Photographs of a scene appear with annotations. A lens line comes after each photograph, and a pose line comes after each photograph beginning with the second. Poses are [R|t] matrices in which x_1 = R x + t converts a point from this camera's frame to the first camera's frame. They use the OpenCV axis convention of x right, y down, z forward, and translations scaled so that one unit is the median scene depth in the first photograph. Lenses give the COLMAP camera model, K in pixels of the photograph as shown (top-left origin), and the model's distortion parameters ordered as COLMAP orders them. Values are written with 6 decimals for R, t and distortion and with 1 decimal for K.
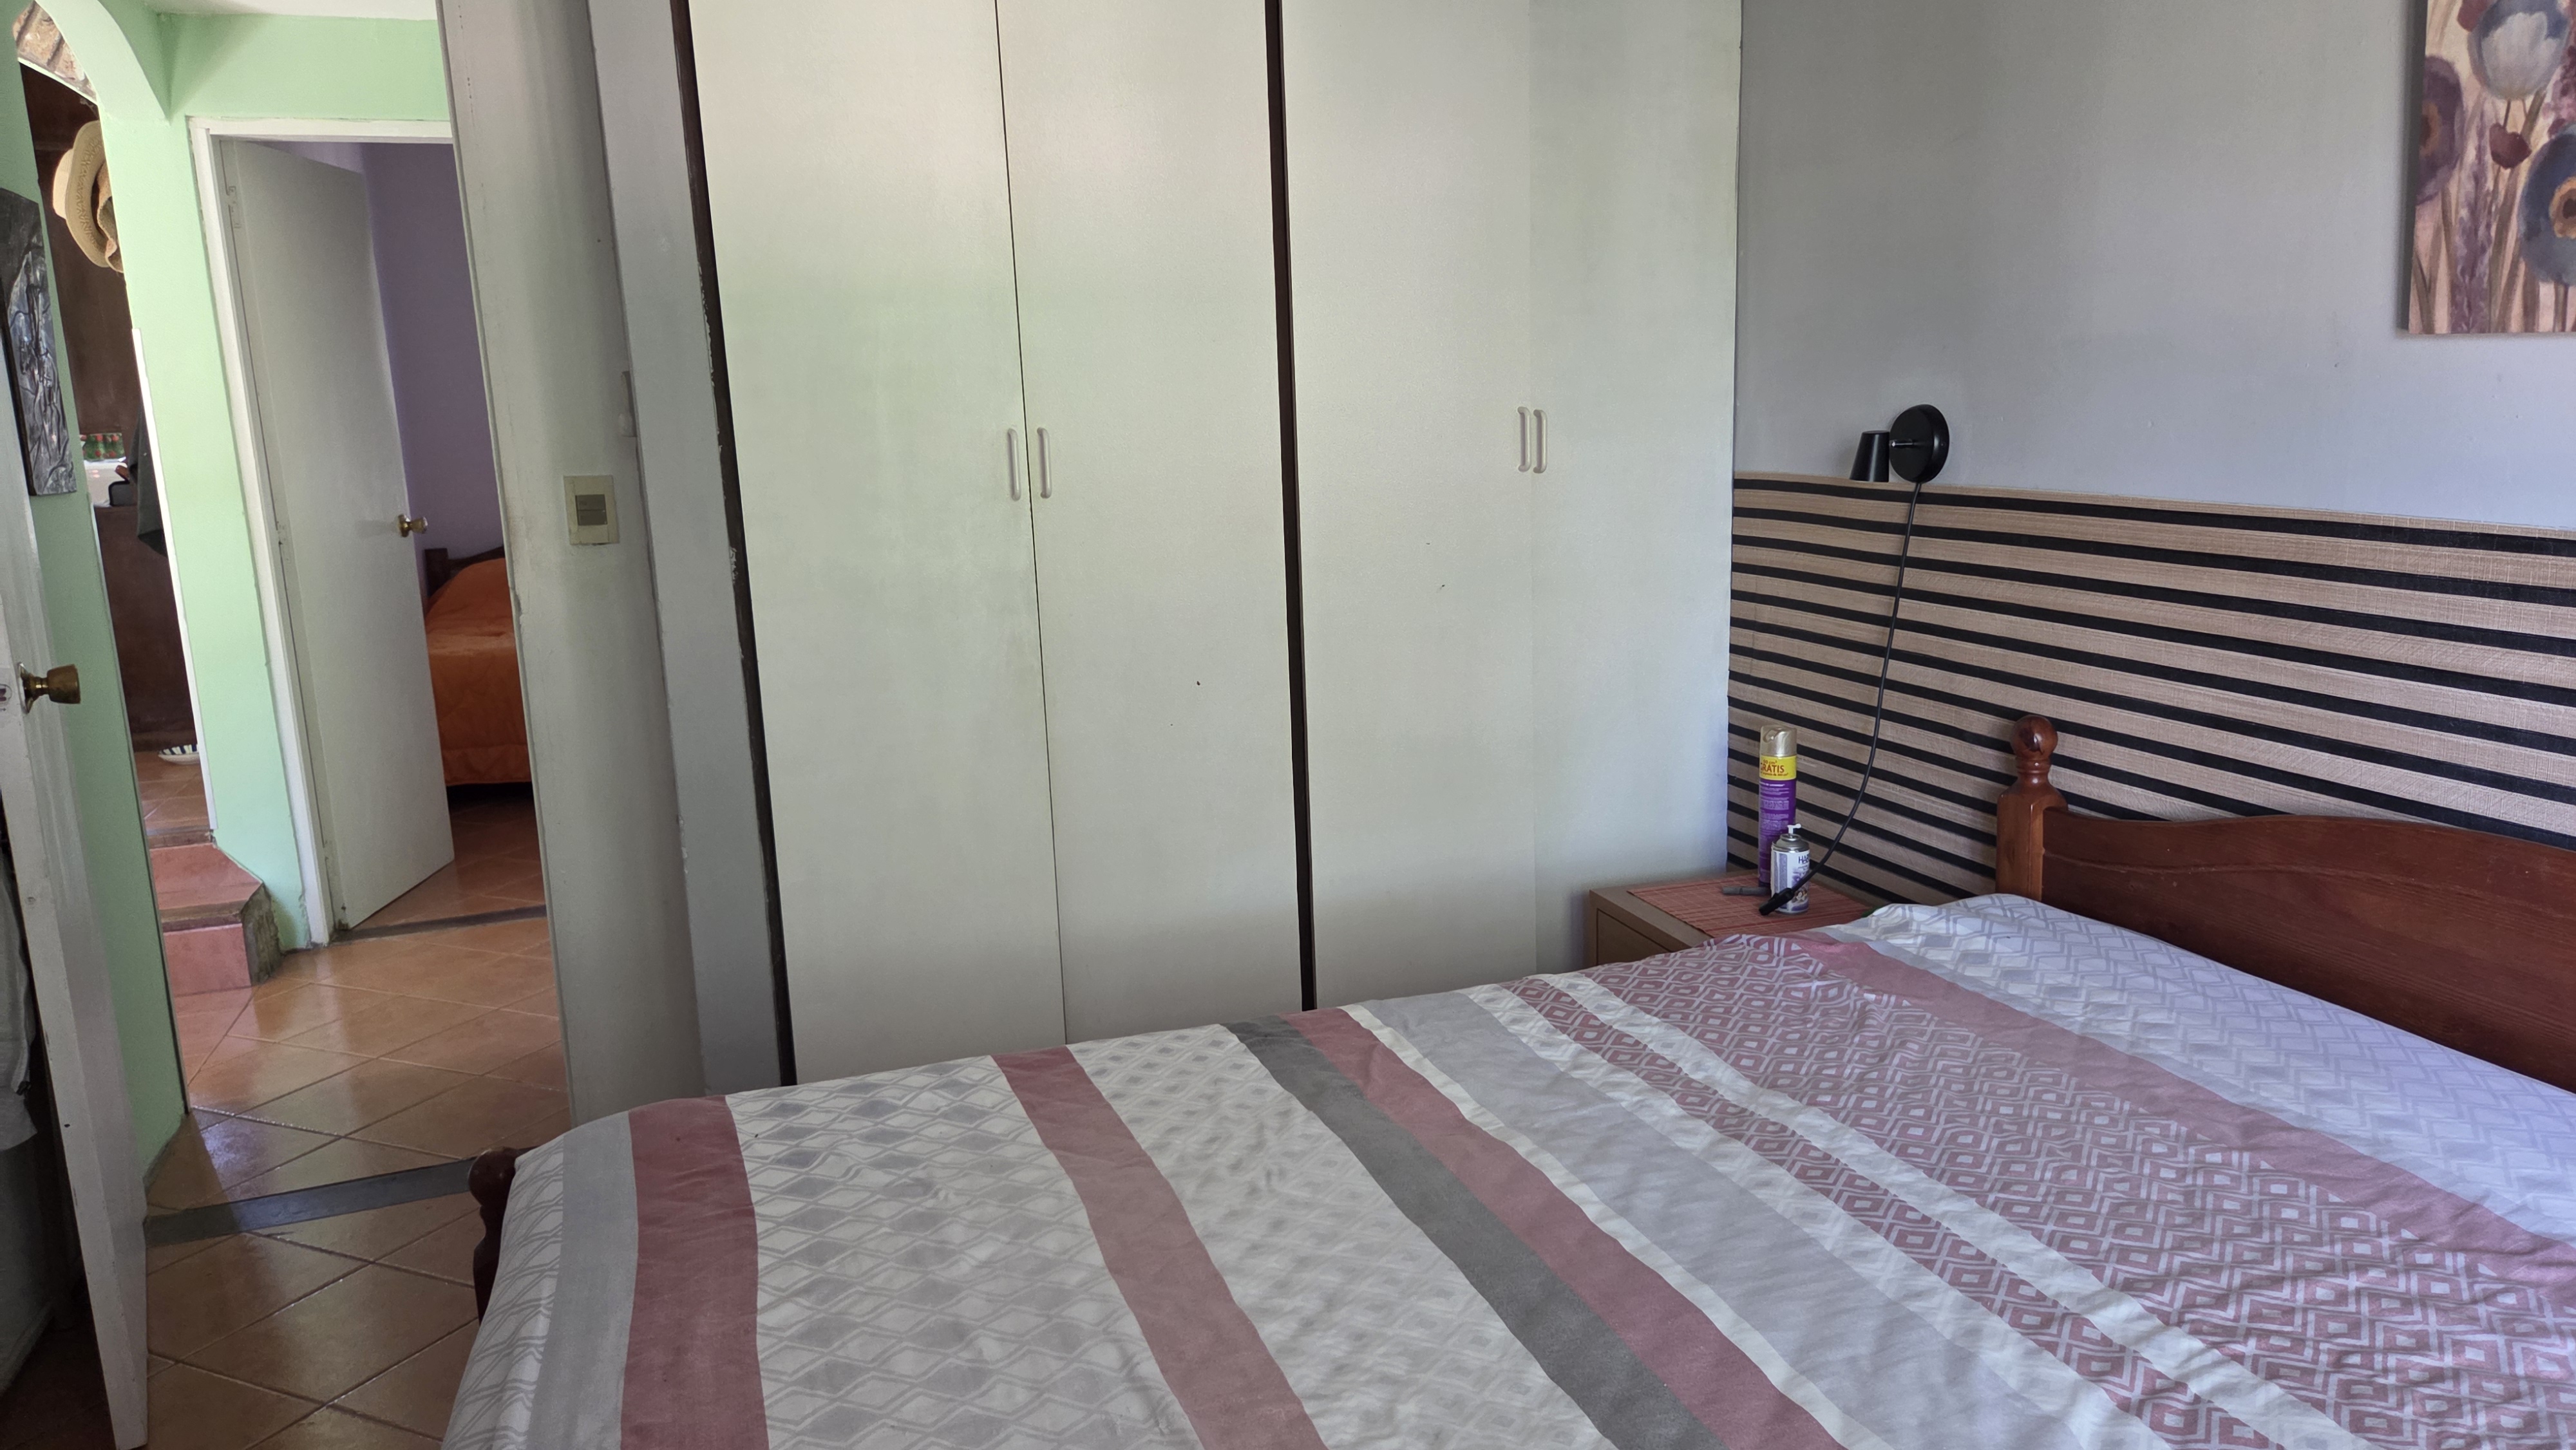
lens RADIAL K [[1737.4, 0, 1288.0], [0, 1737.4, 725.0], [0, 0, 1]] dist [-0.000918, -0.001812]
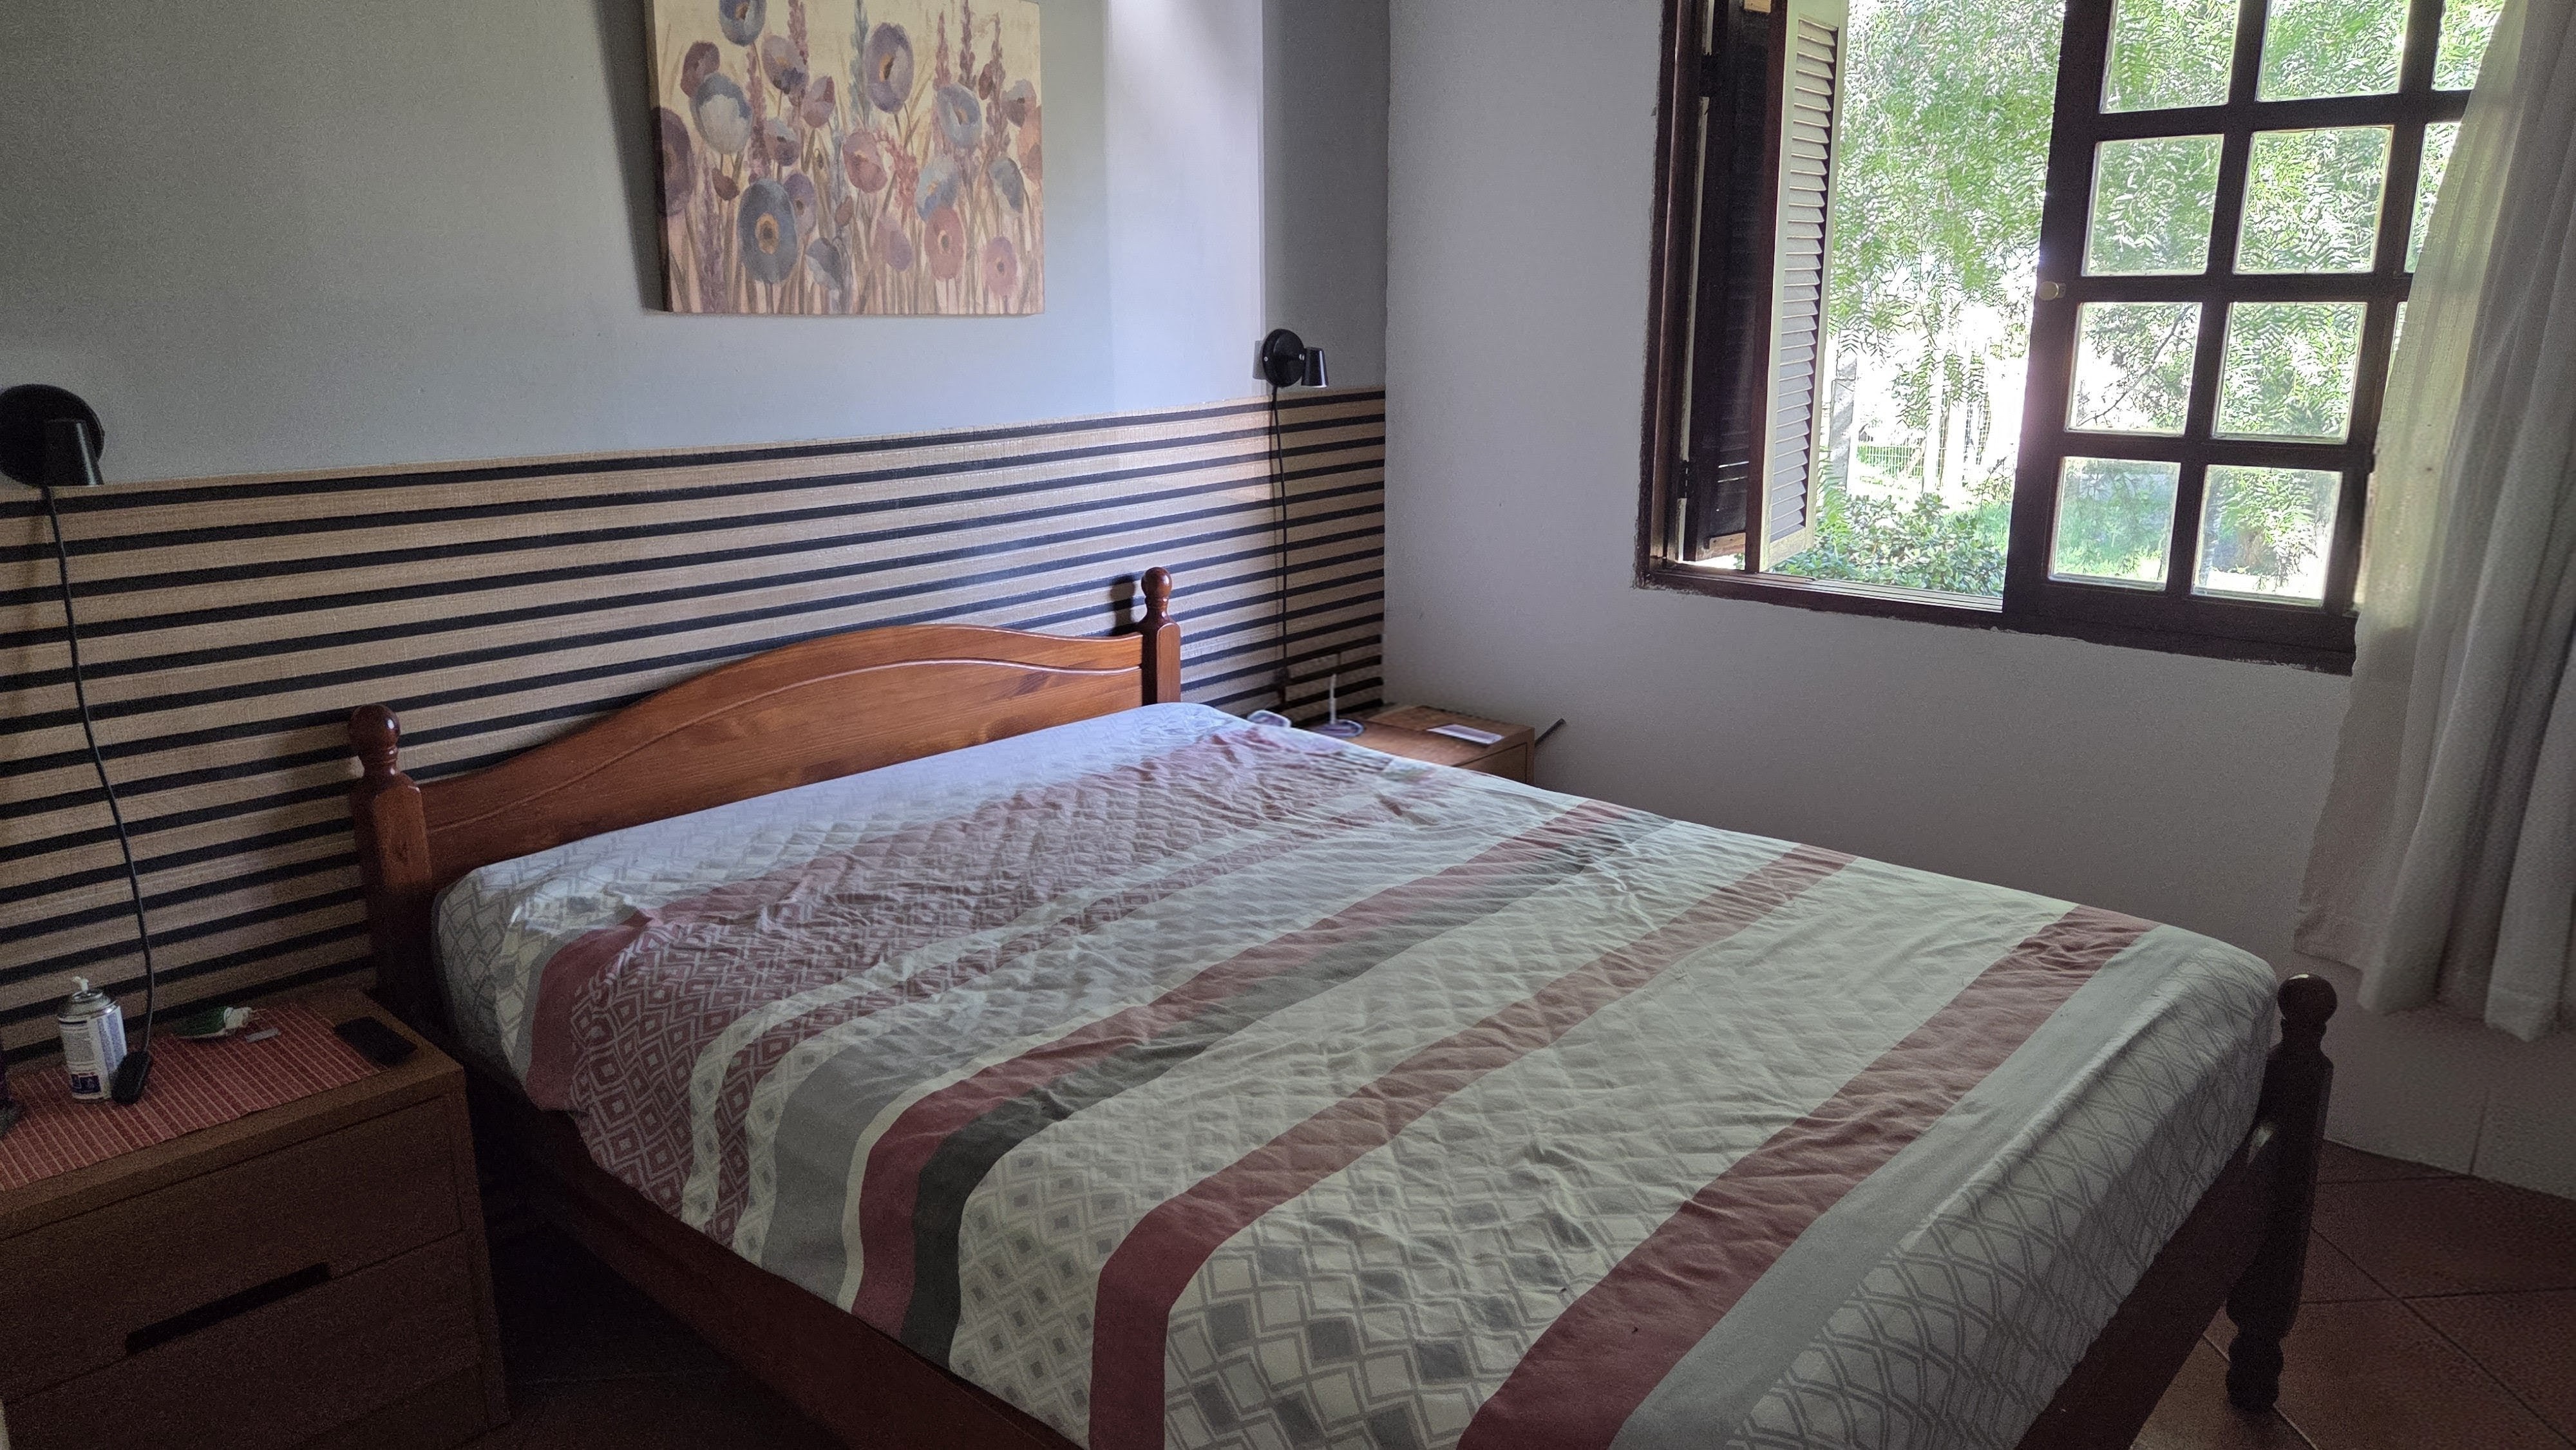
lens RADIAL K [[1667.7, 0, 1287.5], [0, 1667.7, 680.1], [0, 0, 1]] dist [0.063879, 0.000771]
pose [[-0.475405, -0.168671, 0.863447, -0.817786], [0.190388, 0.938467, 0.288152, -0.256421], [-0.858920, 0.301379, -0.414039, 1.285059]]
